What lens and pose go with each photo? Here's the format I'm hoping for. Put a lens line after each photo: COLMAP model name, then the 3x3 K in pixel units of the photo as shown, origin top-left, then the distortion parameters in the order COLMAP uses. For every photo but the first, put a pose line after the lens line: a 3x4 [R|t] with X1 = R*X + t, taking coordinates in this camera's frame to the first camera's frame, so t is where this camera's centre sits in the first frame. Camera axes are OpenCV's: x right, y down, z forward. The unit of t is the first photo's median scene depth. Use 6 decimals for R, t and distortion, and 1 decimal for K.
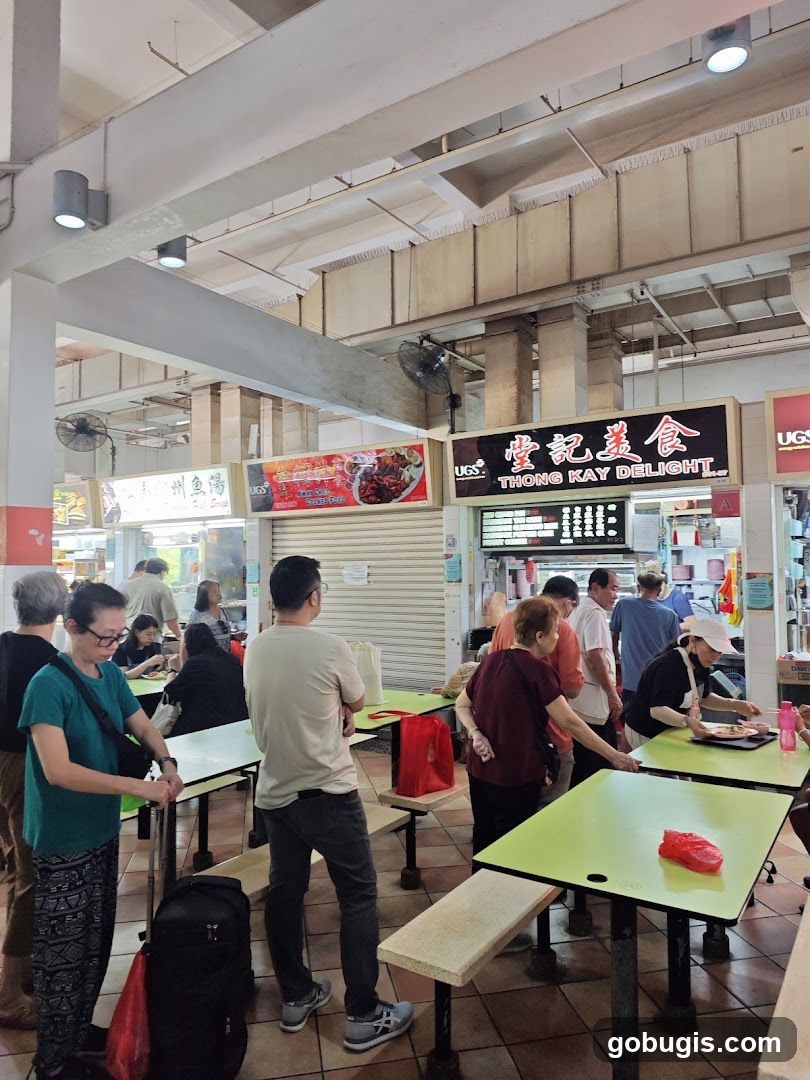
lens RADIAL K [[738.2, 0, 413.8], [0, 738.2, 535.0], [0, 0, 1]] dist [0.018515, -0.044511]
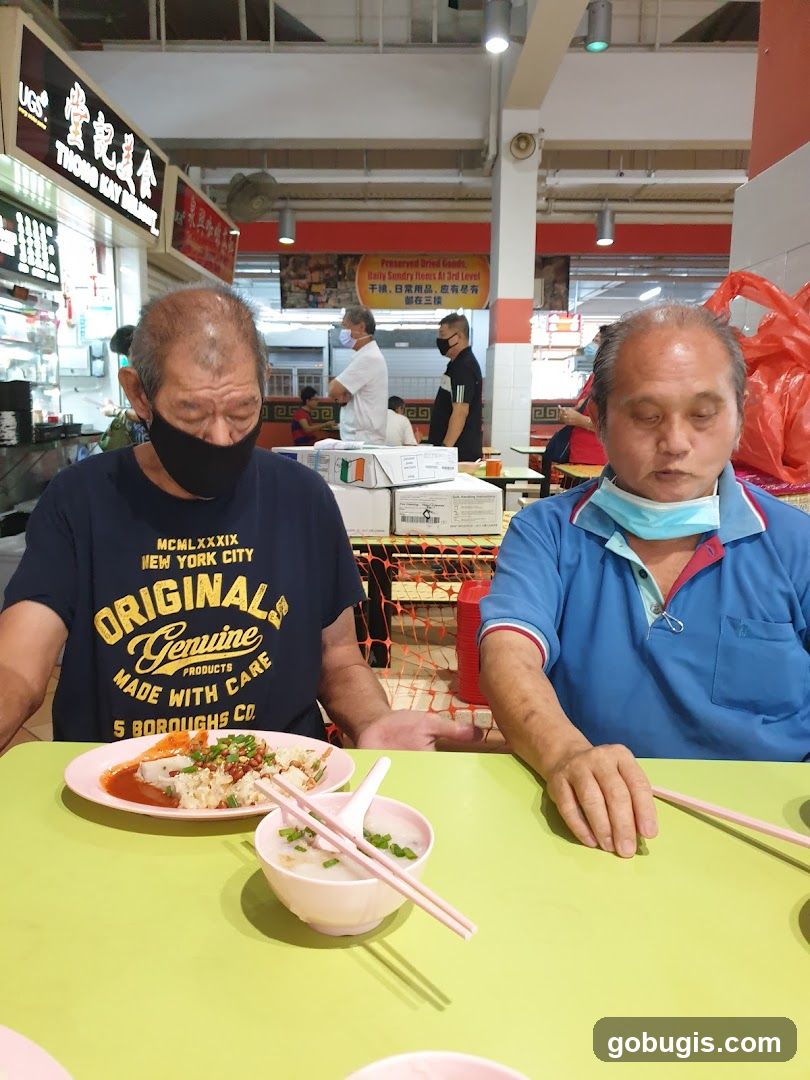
lens RADIAL K [[827.7, 0, 397.0], [0, 827.7, 544.9], [0, 0, 1]] dist [0.028959, -0.025522]
pose [[-0.530206, -0.141163, 0.836035, -0.610358], [-0.045423, 0.989356, 0.138244, 0.132313], [-0.846651, 0.035323, -0.530975, 1.107432]]
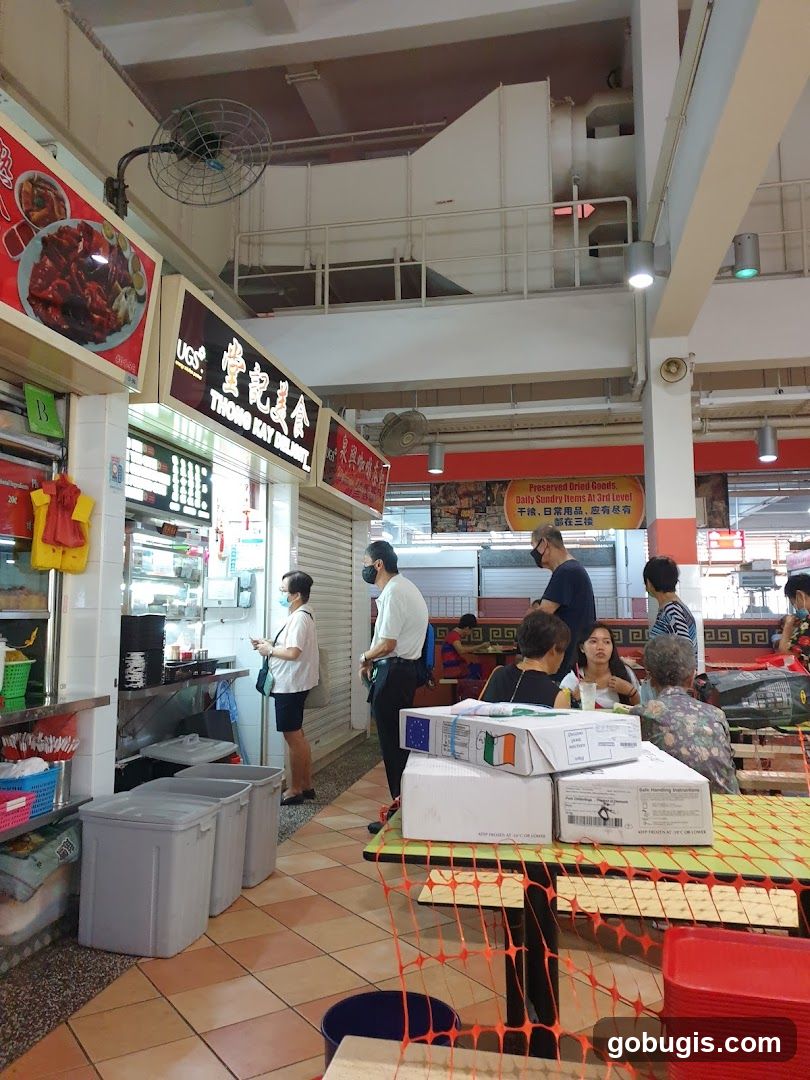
lens RADIAL K [[827.7, 0, 398.0], [0, 827.7, 536.0], [0, 0, 1]] dist [0.028959, -0.025522]
pose [[-0.371036, 0.100419, 0.923173, -0.545810], [-0.040561, 0.991435, -0.124146, 0.117476], [-0.927732, -0.083507, -0.363785, 1.070436]]
